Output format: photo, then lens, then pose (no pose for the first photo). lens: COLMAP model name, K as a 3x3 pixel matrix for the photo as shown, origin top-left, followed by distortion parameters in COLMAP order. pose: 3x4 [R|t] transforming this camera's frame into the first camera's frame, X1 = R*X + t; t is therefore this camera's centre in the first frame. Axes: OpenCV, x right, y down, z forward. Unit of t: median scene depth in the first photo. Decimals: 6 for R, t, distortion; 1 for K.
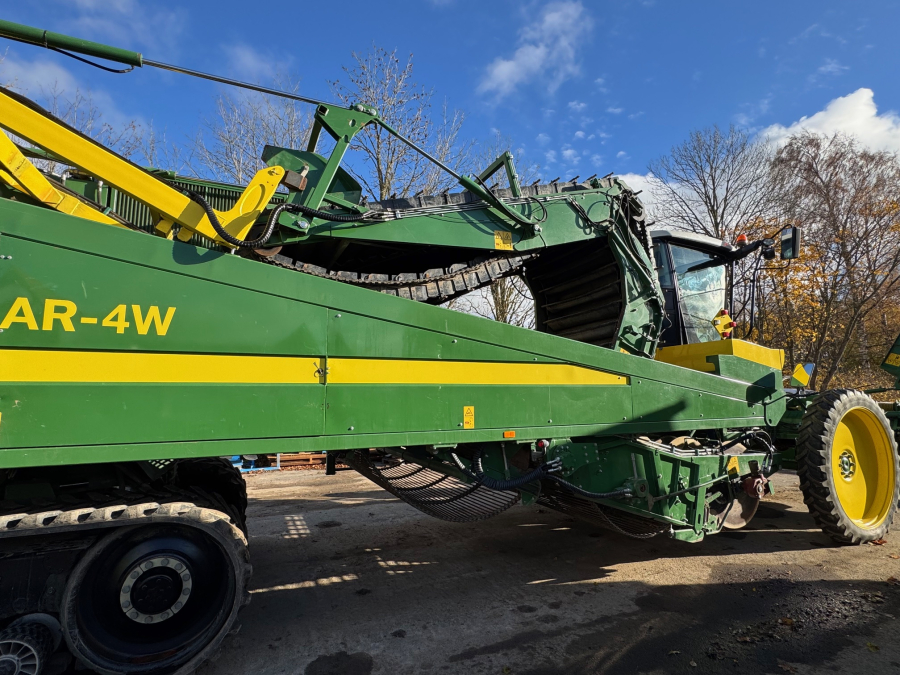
lens RADIAL K [[458.7, 0, 449.9], [0, 458.7, 337.6], [0, 0, 1]] dist [0.002928, -0.000500]
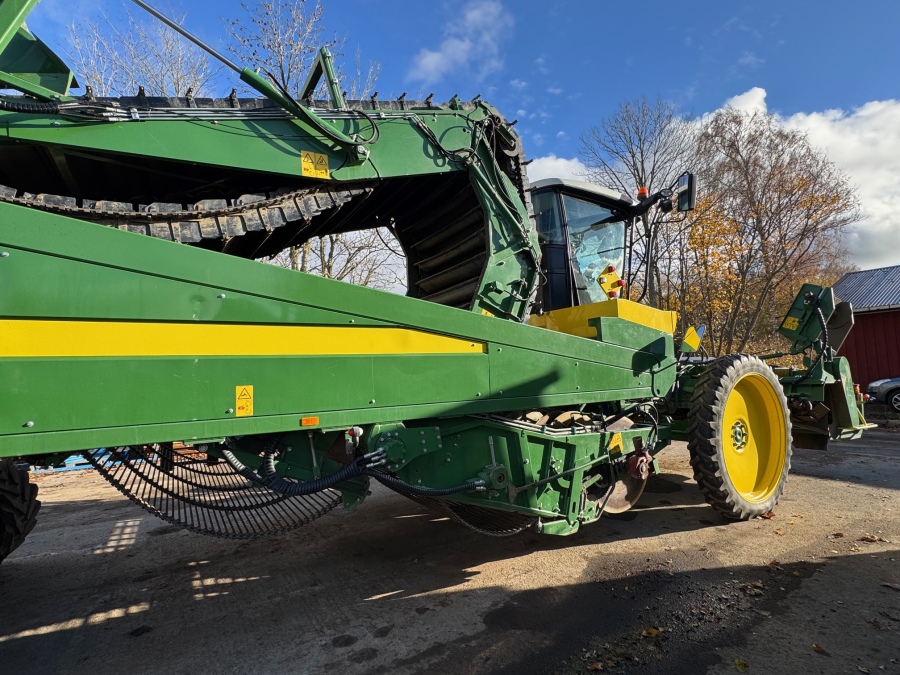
lens RADIAL K [[458.7, 0, 449.9], [0, 458.7, 337.6], [0, 0, 1]] dist [0.002928, -0.000500]
pose [[0.993326, -0.015906, 0.114241, 0.214458], [0.009970, 0.998580, 0.052339, 0.029496], [-0.114911, -0.050850, 0.992073, 0.186183]]
